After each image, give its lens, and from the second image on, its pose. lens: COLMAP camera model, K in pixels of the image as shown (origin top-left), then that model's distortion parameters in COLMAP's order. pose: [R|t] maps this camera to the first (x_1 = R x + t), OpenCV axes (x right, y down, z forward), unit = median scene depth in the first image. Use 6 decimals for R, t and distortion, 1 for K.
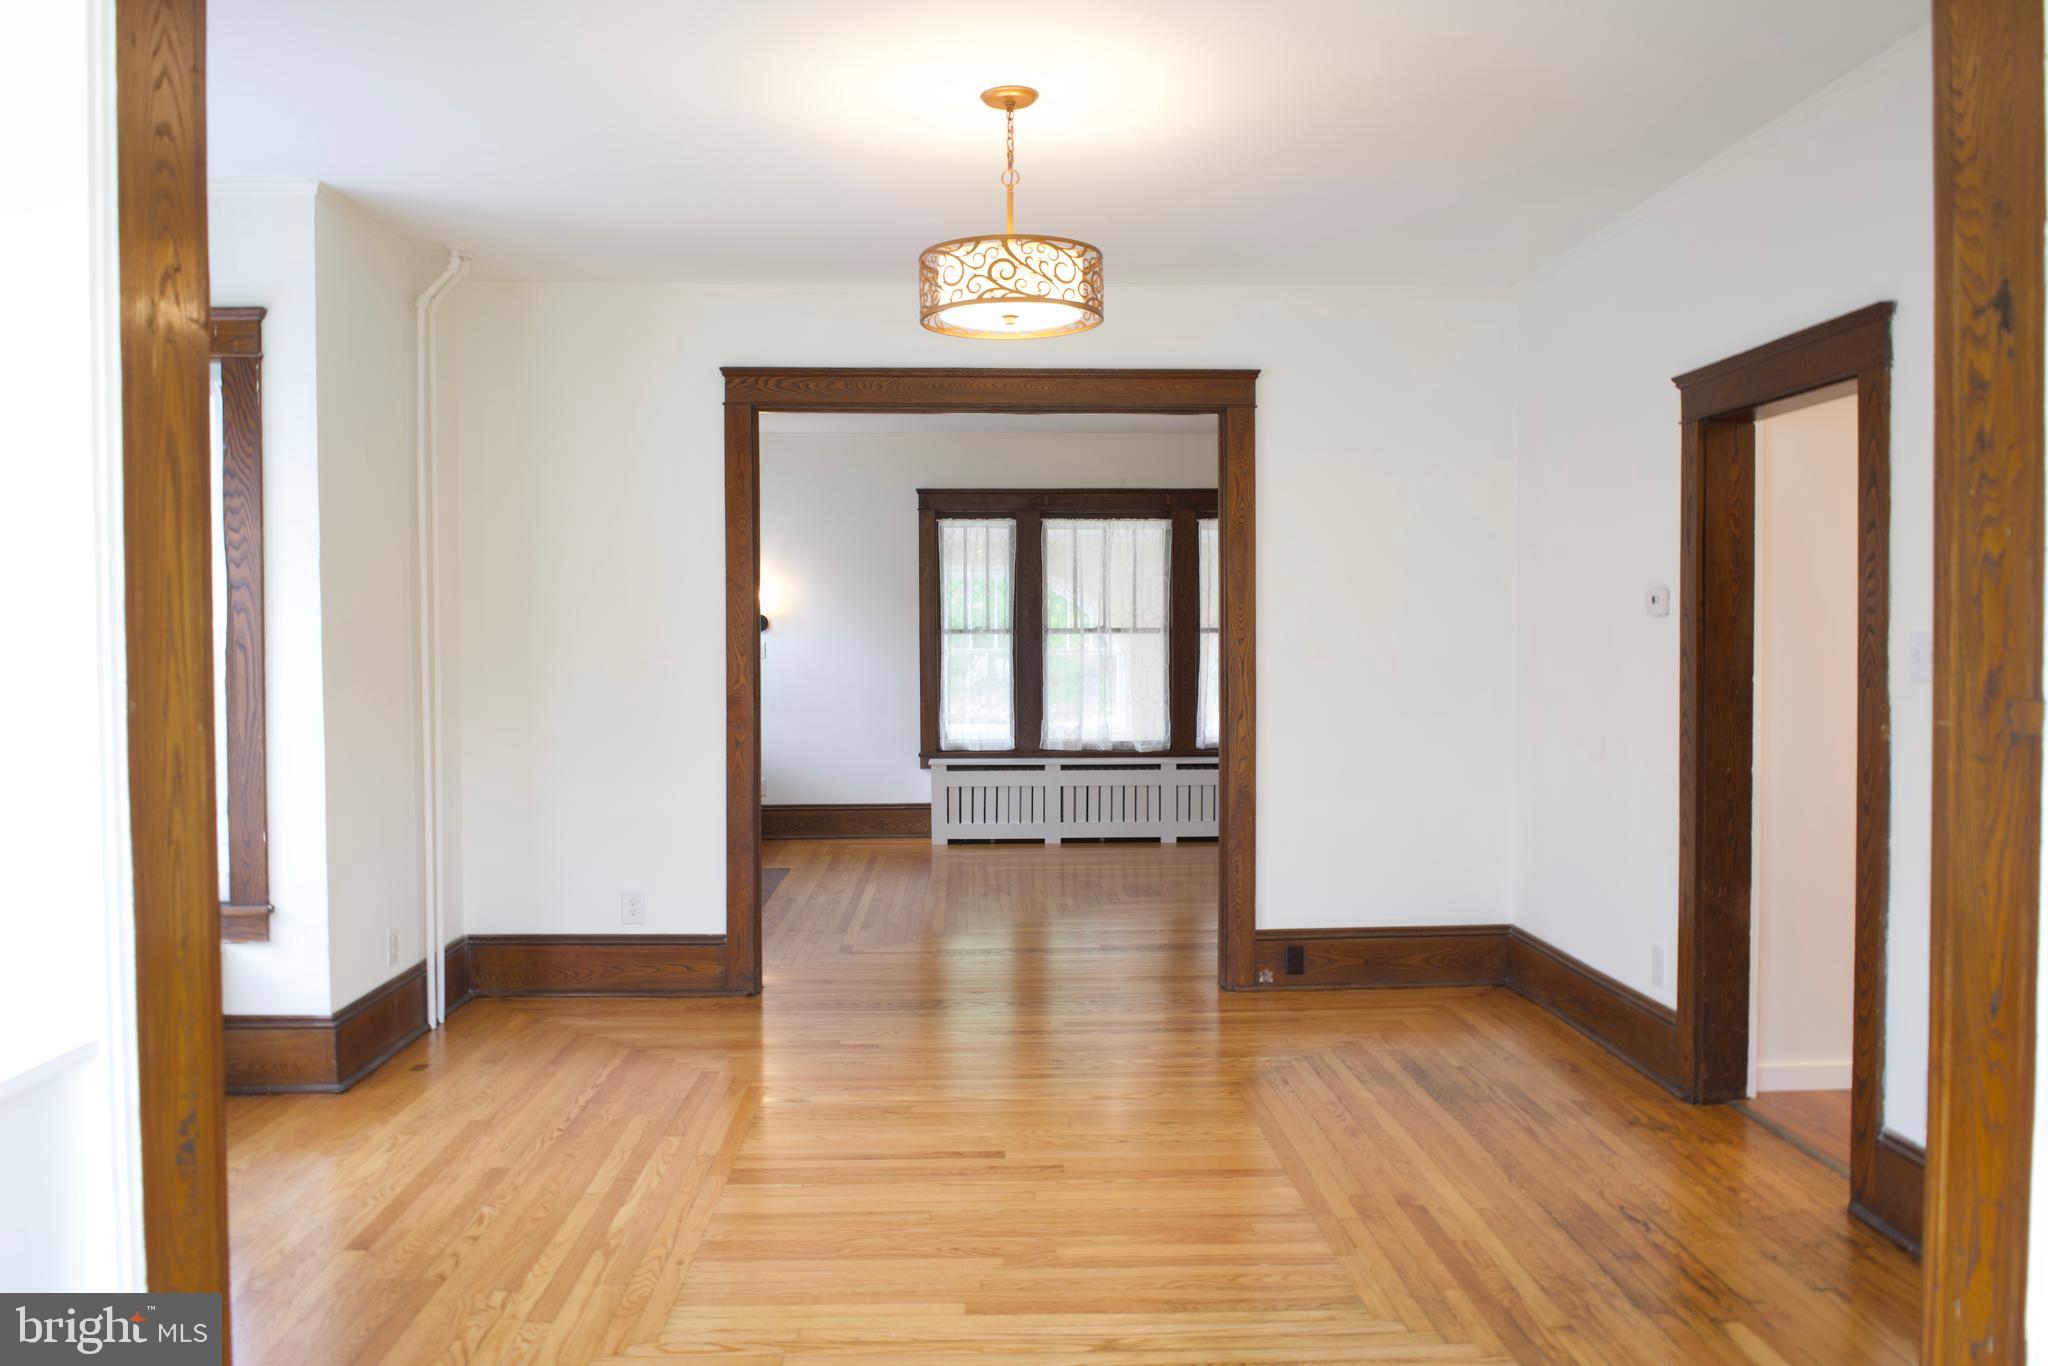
lens RADIAL K [[1559.6, 0, 1014.7], [0, 1559.6, 681.0], [0, 0, 1]] dist [-0.024430, 0.001499]
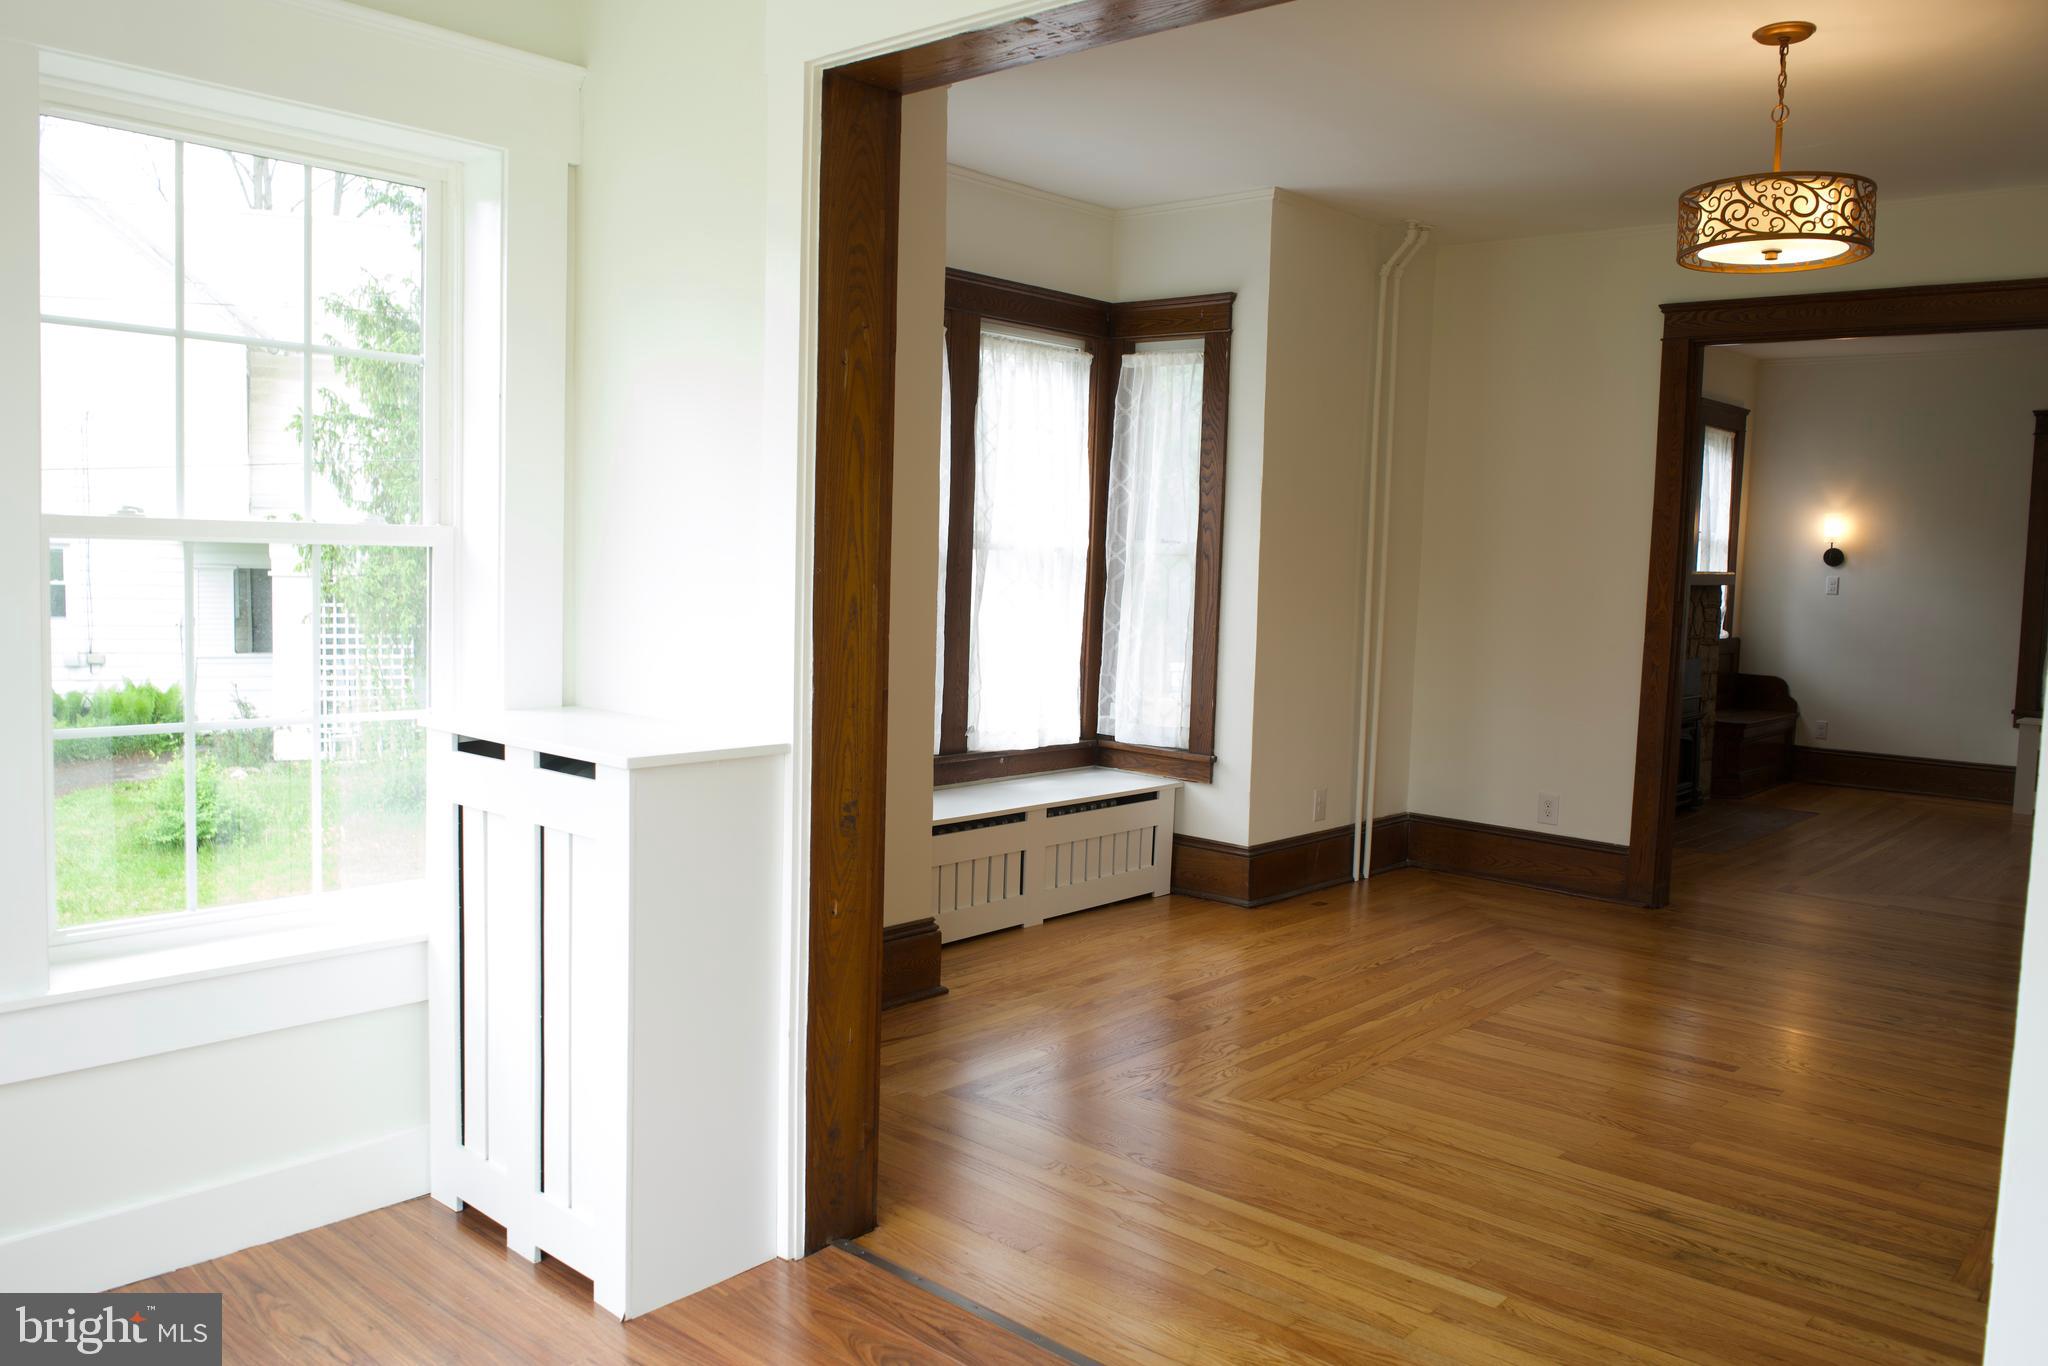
lens RADIAL K [[1559.6, 0, 1014.7], [0, 1559.6, 681.0], [0, 0, 1]] dist [-0.024430, 0.001499]
pose [[0.721813, 0.083732, -0.687004, 0.379048], [-0.052591, 0.996420, 0.066189, 0.004963], [0.690087, -0.011646, 0.723633, -0.081375]]
